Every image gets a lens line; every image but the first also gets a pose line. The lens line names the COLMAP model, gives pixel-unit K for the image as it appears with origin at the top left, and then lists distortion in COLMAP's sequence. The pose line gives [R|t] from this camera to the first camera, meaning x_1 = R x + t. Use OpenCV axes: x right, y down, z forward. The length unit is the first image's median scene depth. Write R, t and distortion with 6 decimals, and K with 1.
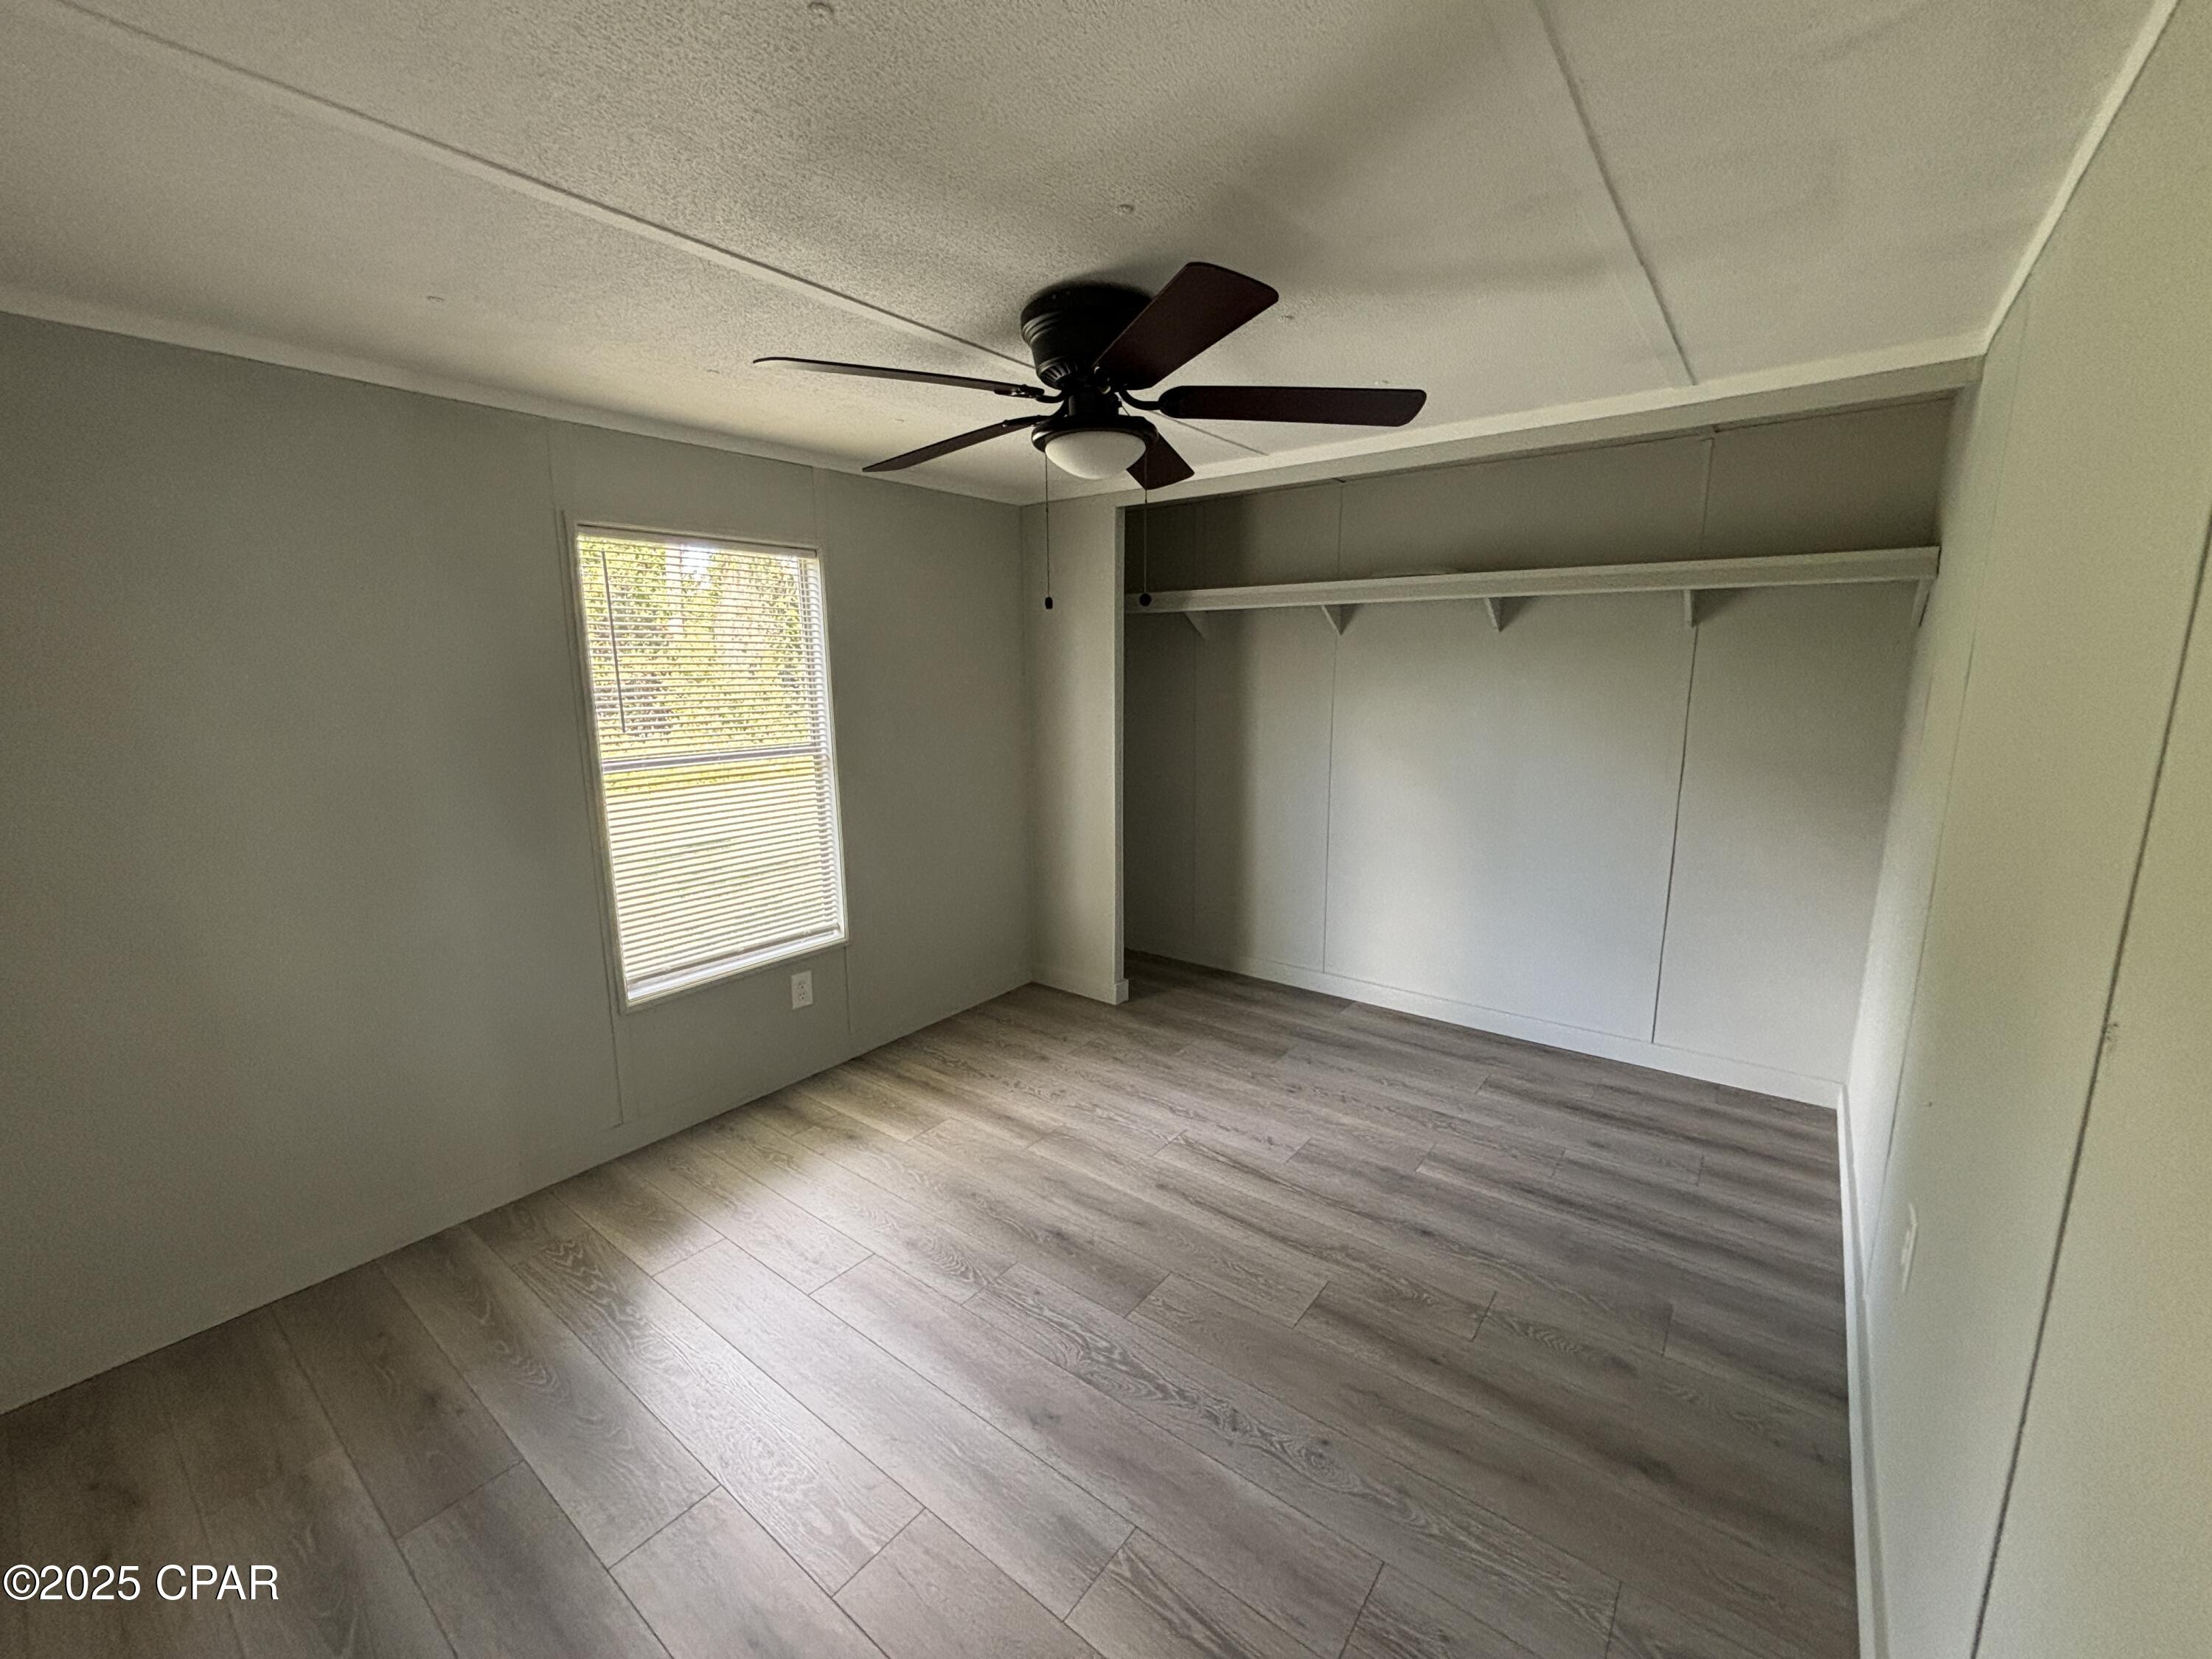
lens RADIAL K [[892.0, 0, 1104.8], [0, 892.0, 830.2], [0, 0, 1]] dist [0.020515, -0.005409]
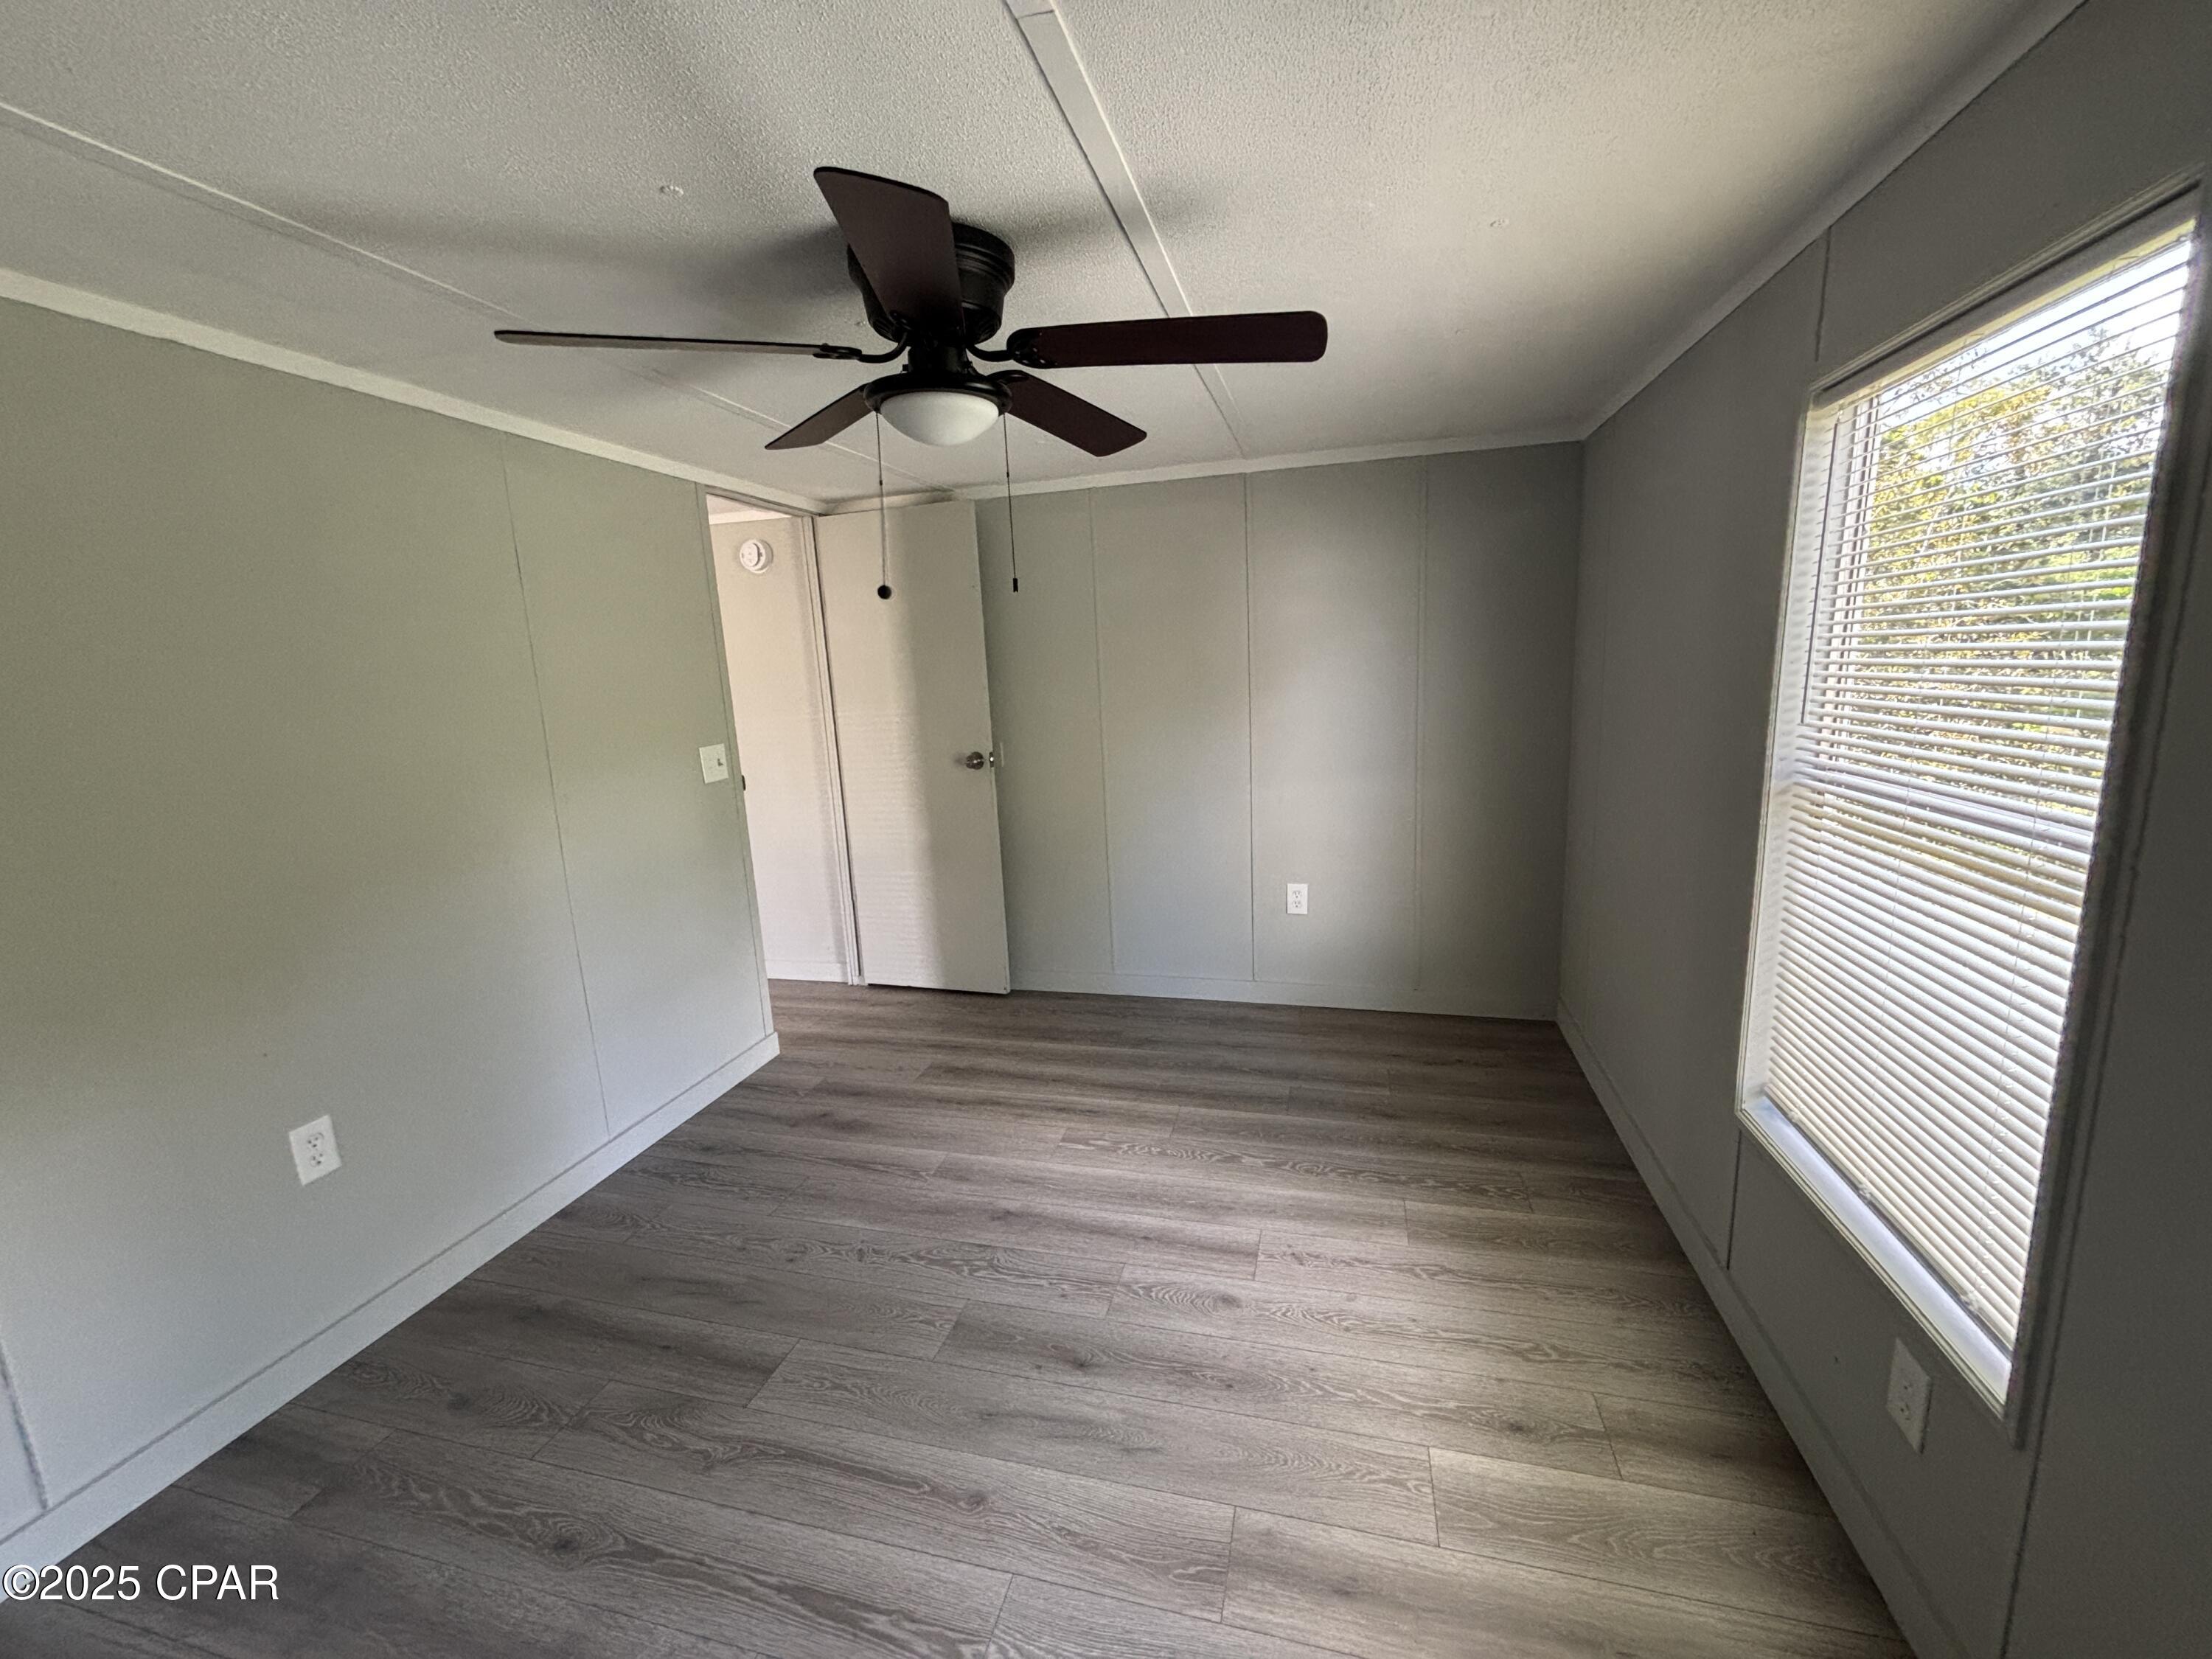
lens RADIAL K [[892.0, 0, 1104.8], [0, 892.0, 830.2], [0, 0, 1]] dist [0.020515, -0.005409]
pose [[-0.917511, 0.129045, -0.376192, 0.172211], [-0.013154, 0.935531, 0.352999, -0.285856], [0.397493, 0.328829, -0.856663, 1.543076]]
